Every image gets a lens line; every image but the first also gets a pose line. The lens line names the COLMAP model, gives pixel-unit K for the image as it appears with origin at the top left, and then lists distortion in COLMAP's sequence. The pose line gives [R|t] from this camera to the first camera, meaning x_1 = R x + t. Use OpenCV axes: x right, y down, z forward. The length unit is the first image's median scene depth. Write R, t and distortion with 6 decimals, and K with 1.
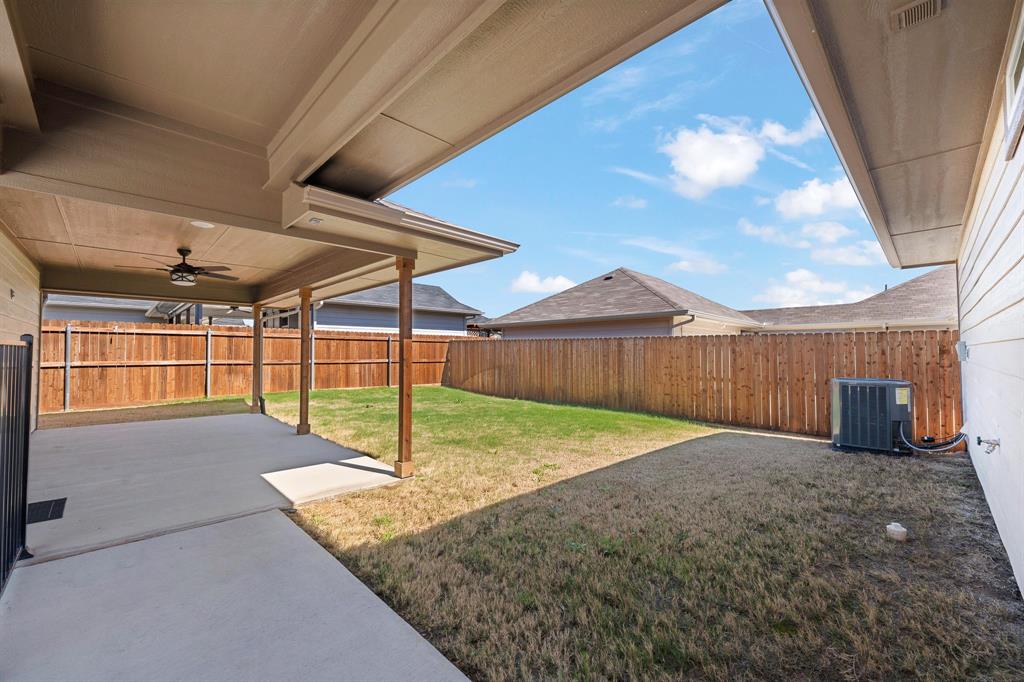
lens RADIAL K [[411.7, 0, 515.5], [0, 411.7, 346.9], [0, 0, 1]] dist [-0.000670, 0.000046]
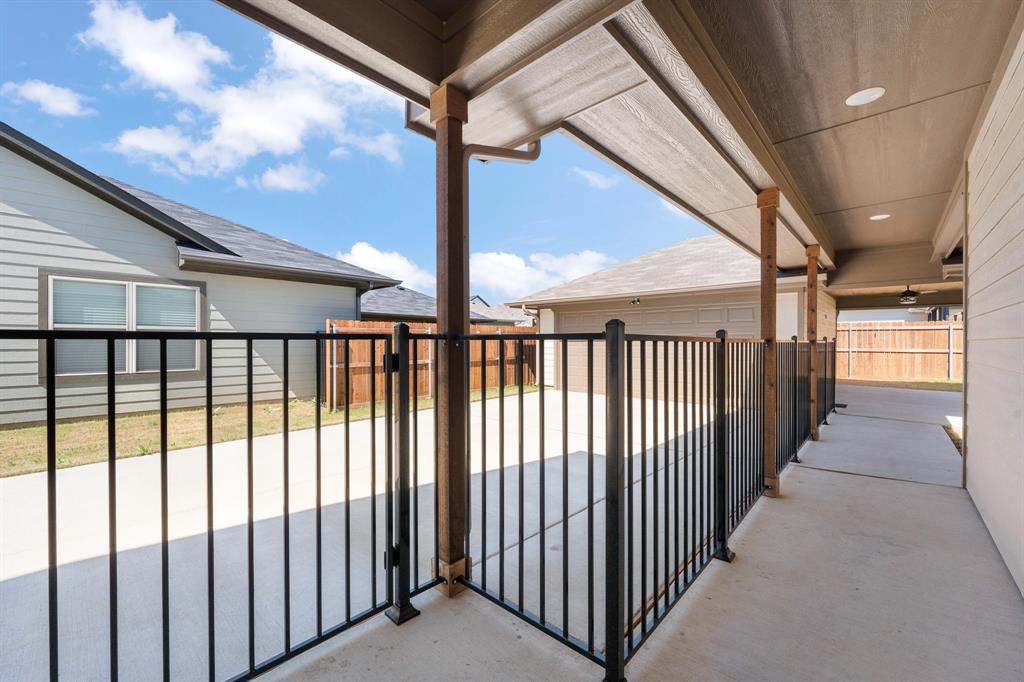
lens RADIAL K [[411.7, 0, 515.5], [0, 411.7, 346.9], [0, 0, 1]] dist [-0.000670, 0.000046]
pose [[0.054603, 0.010827, -0.998449, 0.442440], [0.012507, 0.999855, 0.011526, -0.005674], [0.998430, -0.013117, 0.054460, -0.391307]]
